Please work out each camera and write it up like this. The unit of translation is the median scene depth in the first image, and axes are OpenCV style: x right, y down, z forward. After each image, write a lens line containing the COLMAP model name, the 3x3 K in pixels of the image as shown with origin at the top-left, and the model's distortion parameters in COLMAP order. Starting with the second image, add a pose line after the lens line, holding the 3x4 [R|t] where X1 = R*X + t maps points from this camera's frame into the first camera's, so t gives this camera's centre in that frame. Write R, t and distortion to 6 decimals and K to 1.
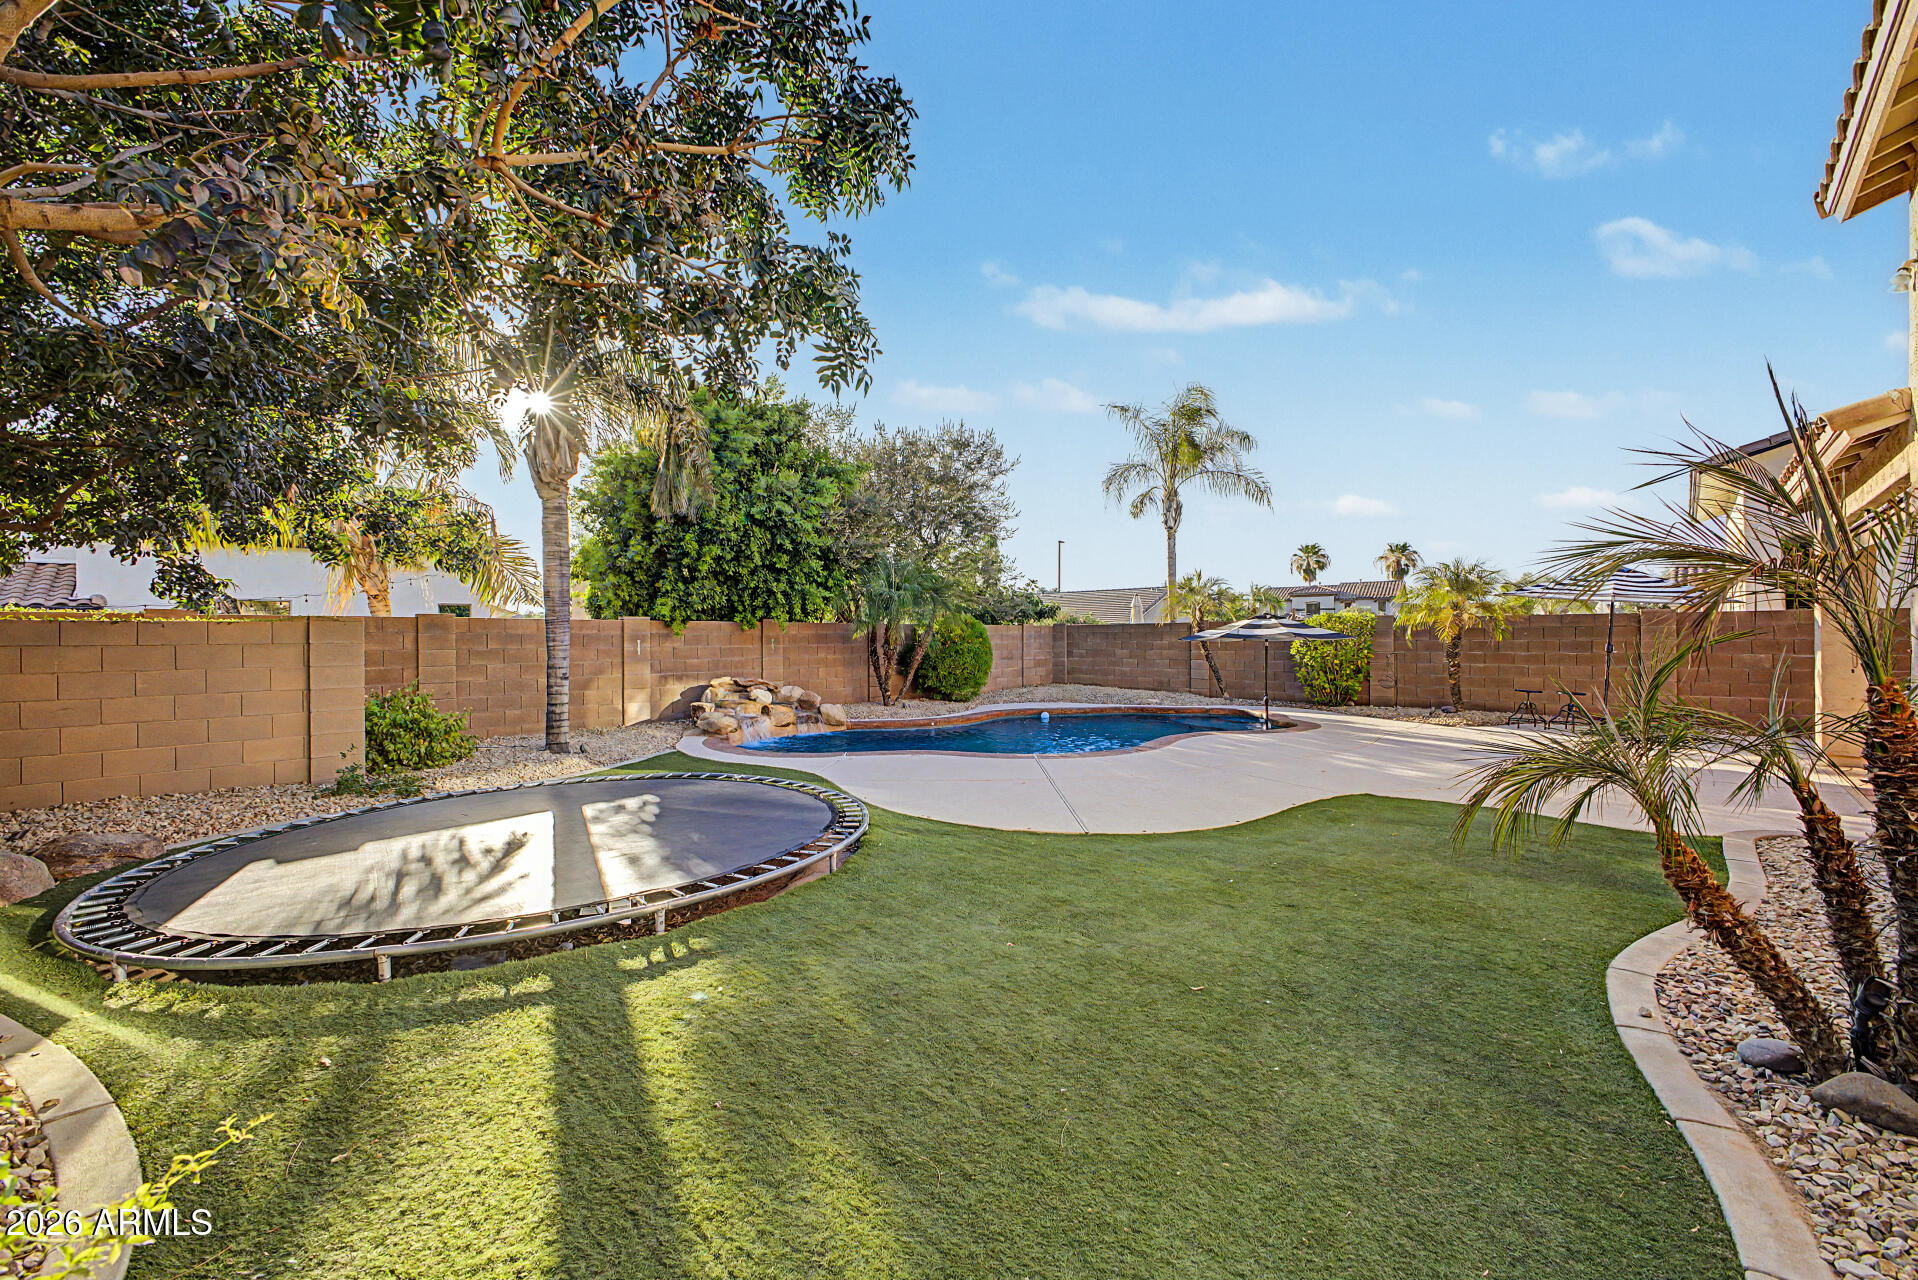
lens RADIAL K [[775.2, 0, 959.0], [0, 775.2, 640.0], [0, 0, 1]] dist [0.001665, 0.000026]
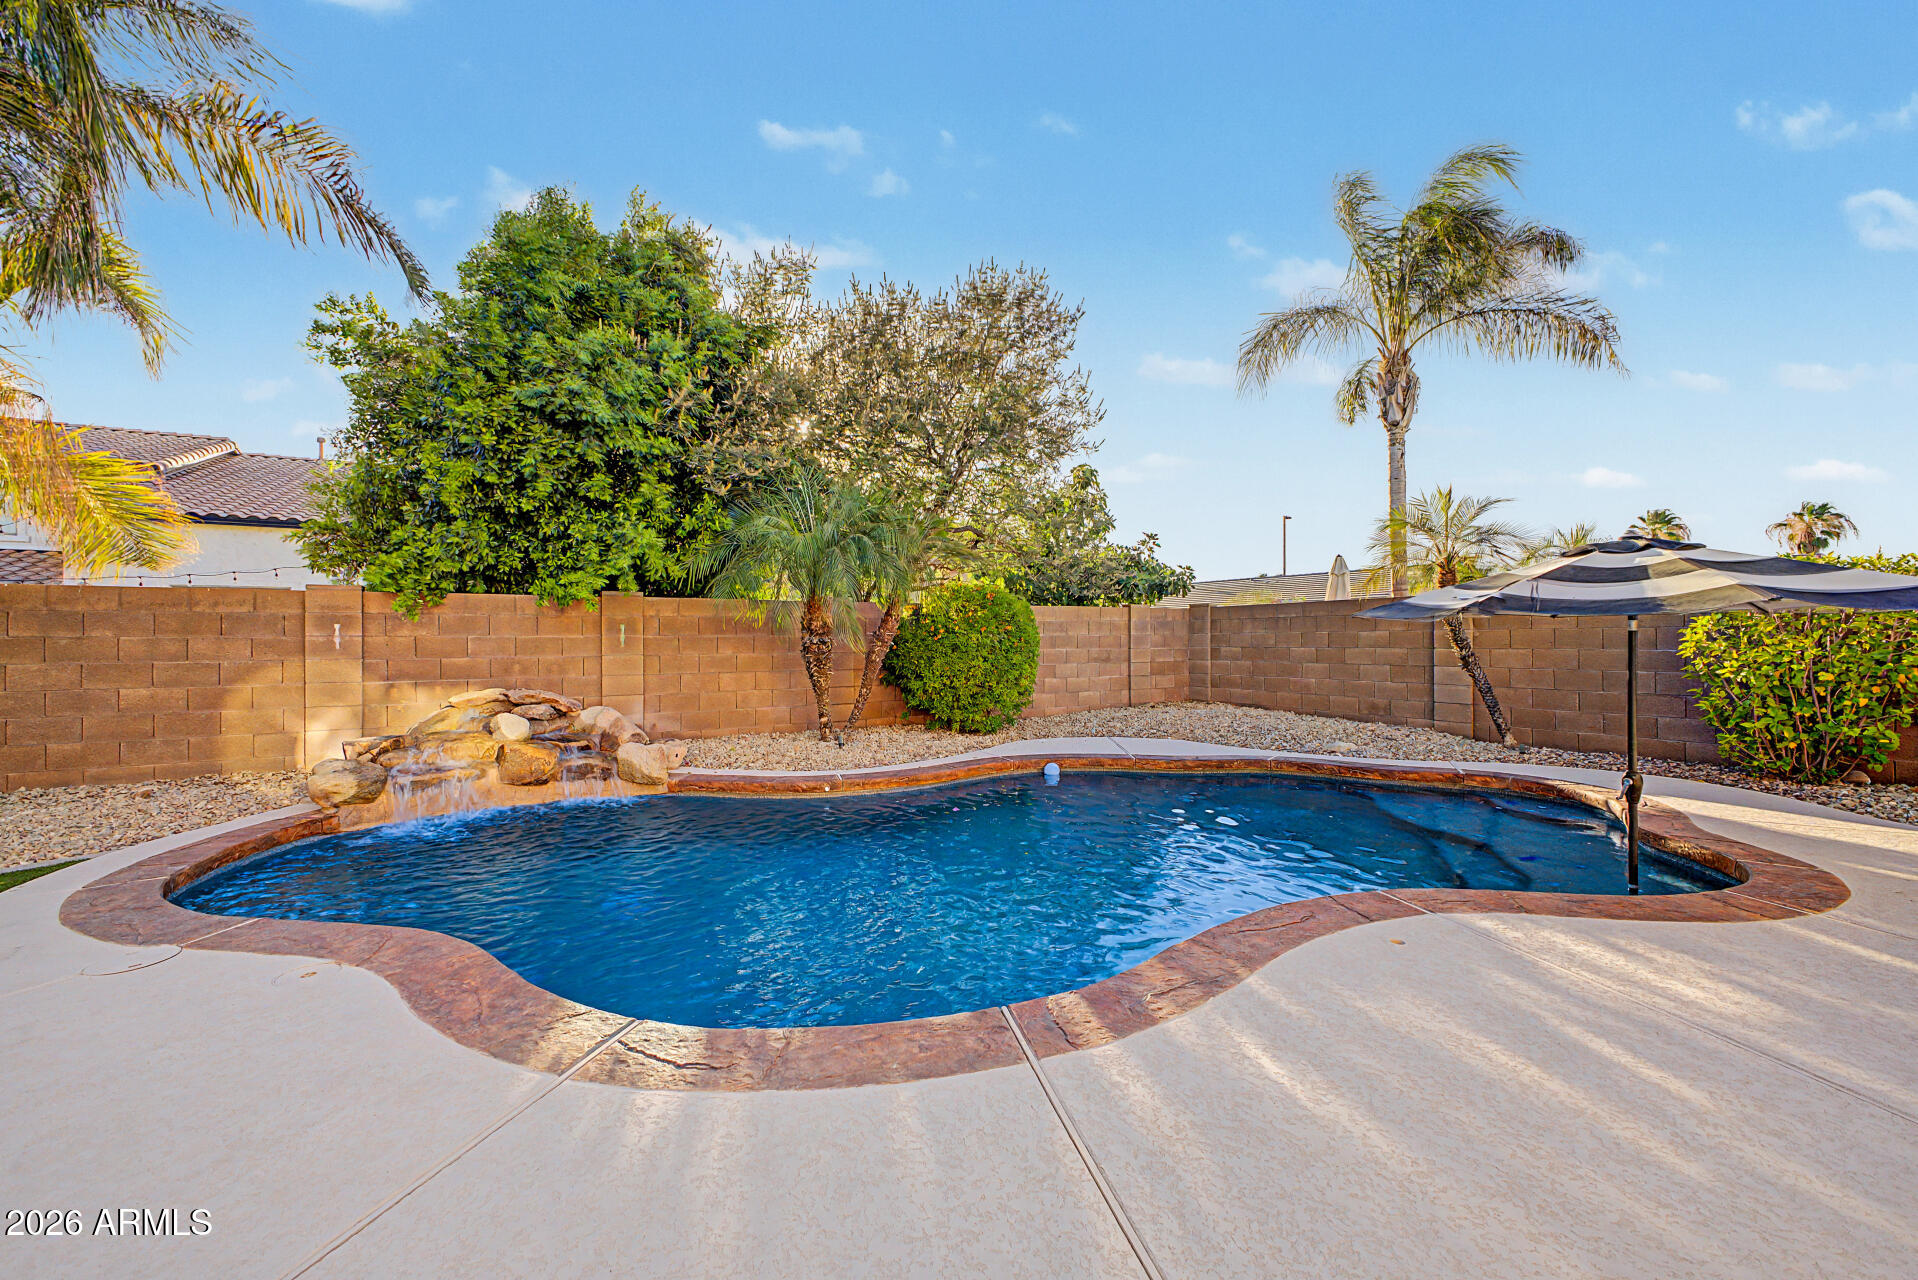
lens RADIAL K [[775.2, 0, 959.0], [0, 775.2, 640.0], [0, 0, 1]] dist [0.001665, 0.000026]
pose [[0.954858, 0.000669, -0.297062, 0.150382], [-0.001008, 0.999999, -0.000987, 0.008688], [0.297061, 0.001242, 0.954858, 0.408874]]
